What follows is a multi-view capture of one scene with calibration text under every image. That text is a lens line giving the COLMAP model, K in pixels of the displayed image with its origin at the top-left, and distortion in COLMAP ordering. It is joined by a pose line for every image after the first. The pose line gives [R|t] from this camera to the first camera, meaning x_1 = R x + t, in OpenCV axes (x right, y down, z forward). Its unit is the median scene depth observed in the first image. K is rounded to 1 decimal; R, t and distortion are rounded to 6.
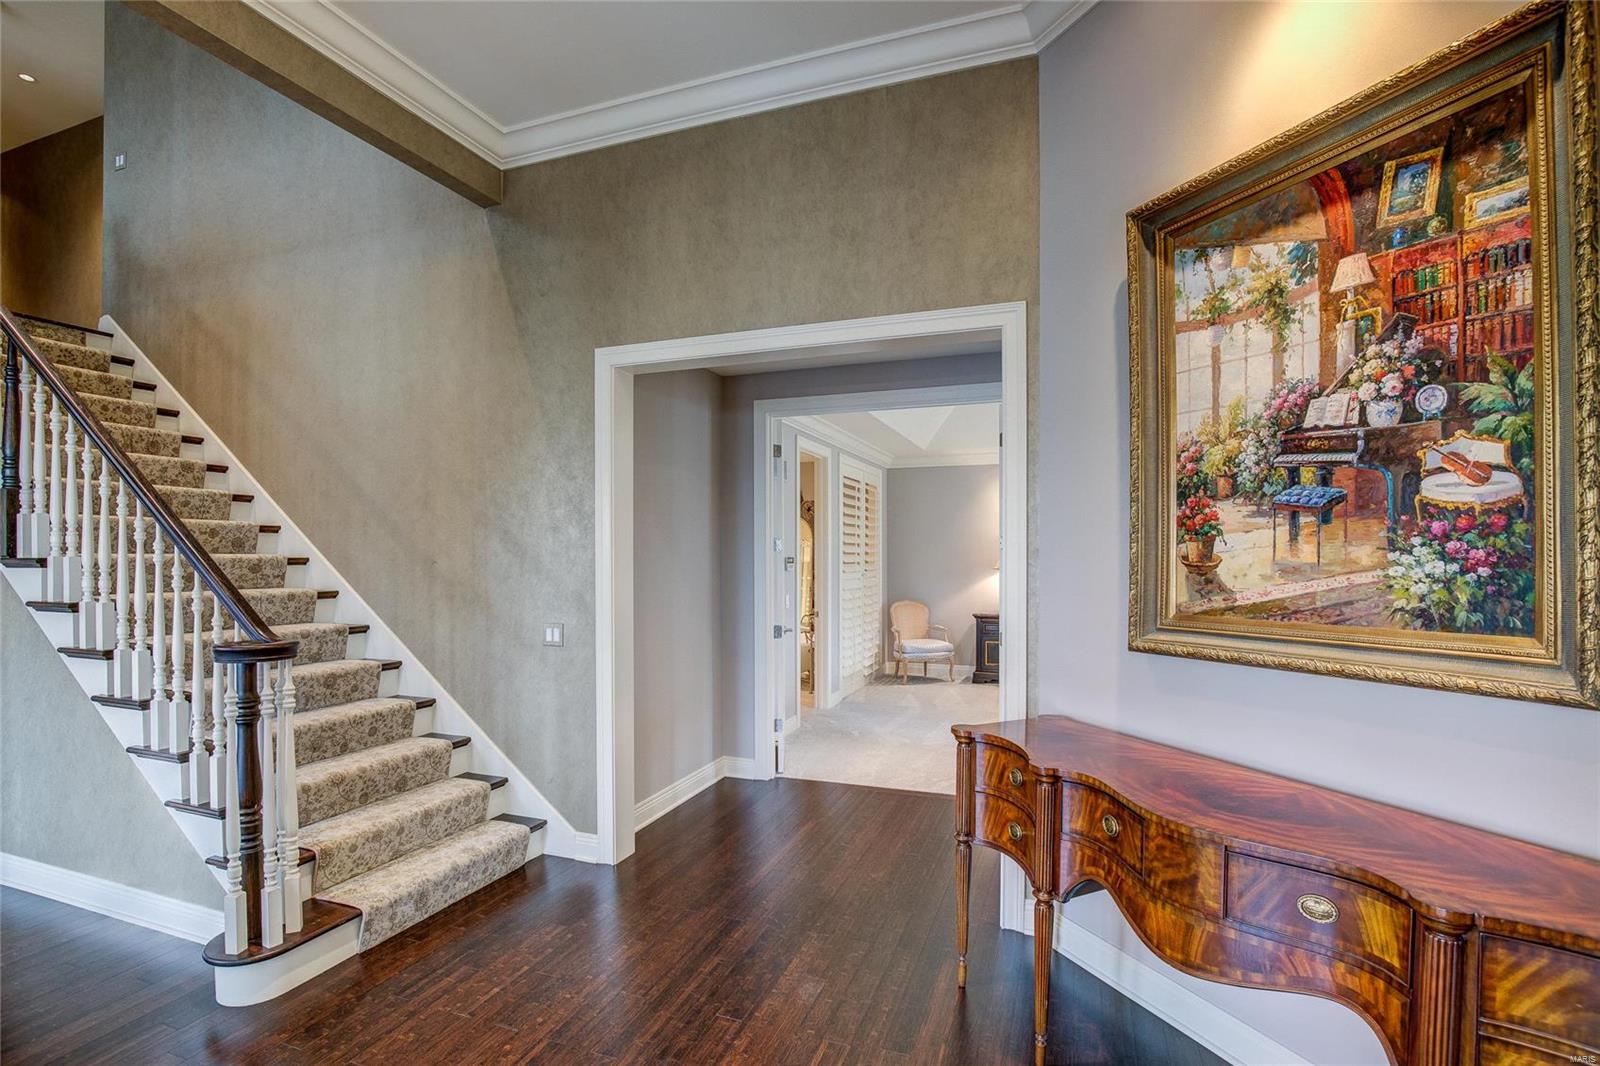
lens RADIAL K [[741.9, 0, 799.3], [0, 741.9, 555.4], [0, 0, 1]] dist [-0.019072, 0.003015]
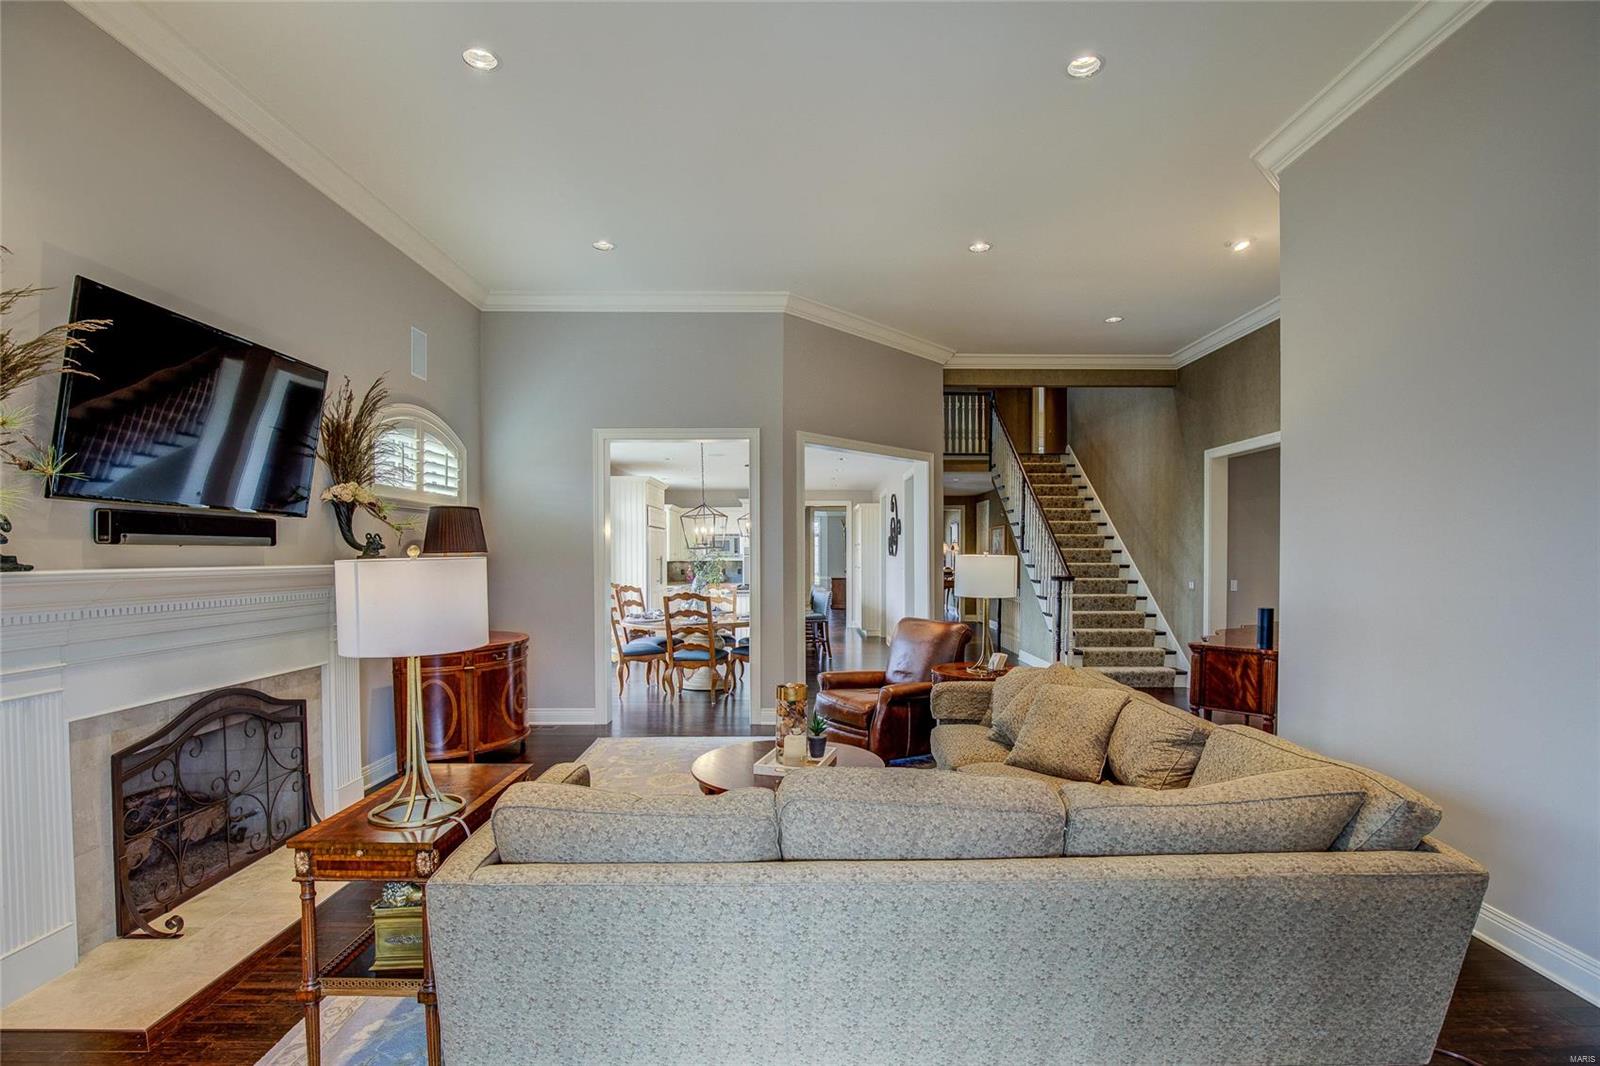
lens RADIAL K [[741.9, 0, 799.9], [0, 741.9, 539.8], [0, 0, 1]] dist [-0.019072, 0.003015]
pose [[0.340899, -0.014400, -0.939990, 1.252592], [-0.008026, 0.999802, -0.018227, 0.022786], [0.940066, 0.013758, 0.340716, -0.770178]]
